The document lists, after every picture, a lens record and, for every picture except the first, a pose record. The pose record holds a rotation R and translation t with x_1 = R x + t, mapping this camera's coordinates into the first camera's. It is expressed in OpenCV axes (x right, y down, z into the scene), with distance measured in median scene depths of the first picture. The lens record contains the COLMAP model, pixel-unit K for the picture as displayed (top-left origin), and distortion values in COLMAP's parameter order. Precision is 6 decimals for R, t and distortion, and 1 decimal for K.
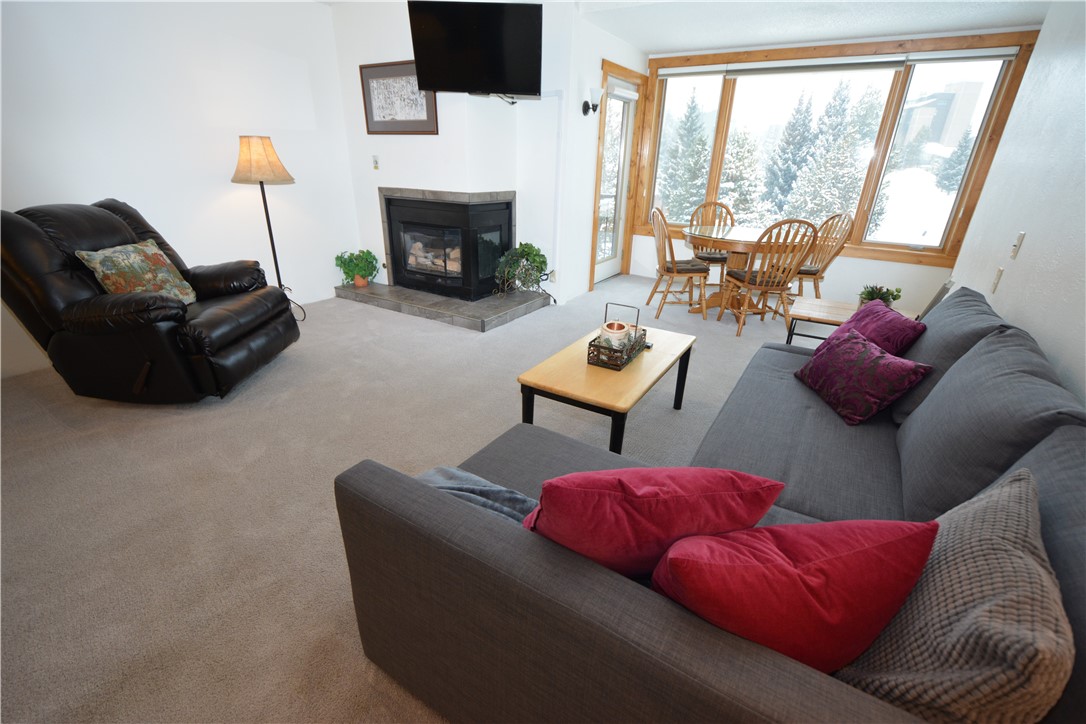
lens RADIAL K [[472.1, 0, 541.4], [0, 472.1, 367.2], [0, 0, 1]] dist [-0.002274, -0.000803]
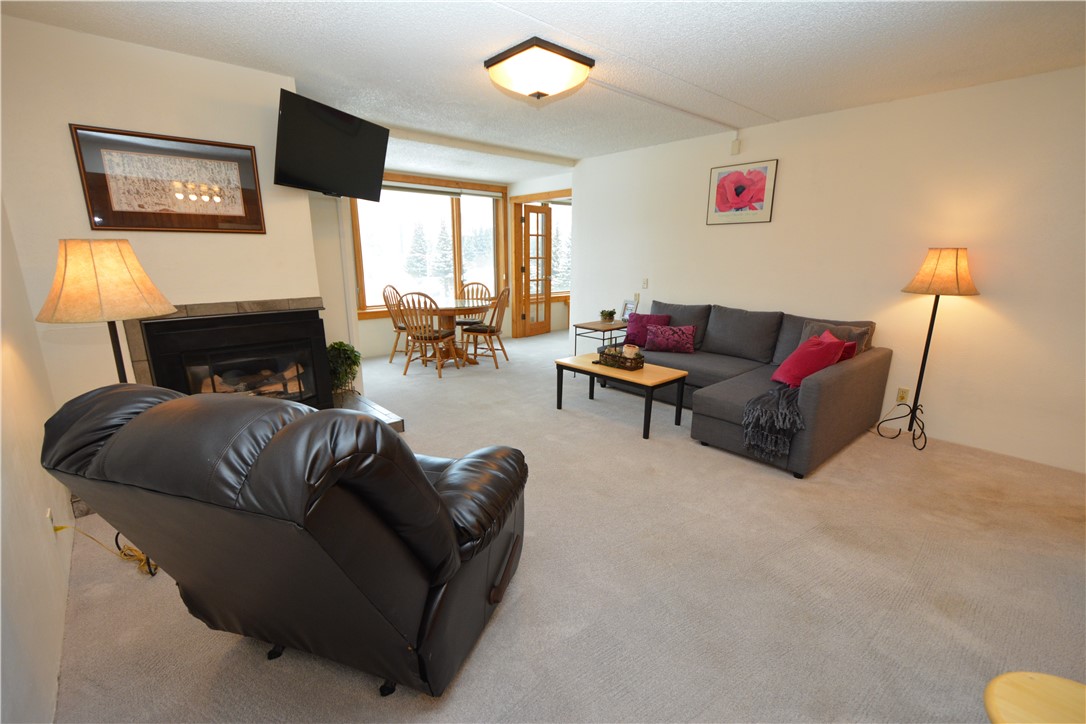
lens RADIAL K [[472.1, 0, 541.4], [0, 472.1, 367.2], [0, 0, 1]] dist [-0.002274, -0.000803]
pose [[0.296447, -0.250847, 0.921518, -0.829535], [0.387508, 0.913488, 0.124002, -0.190141], [-0.872901, 0.320336, 0.368006, 0.342654]]
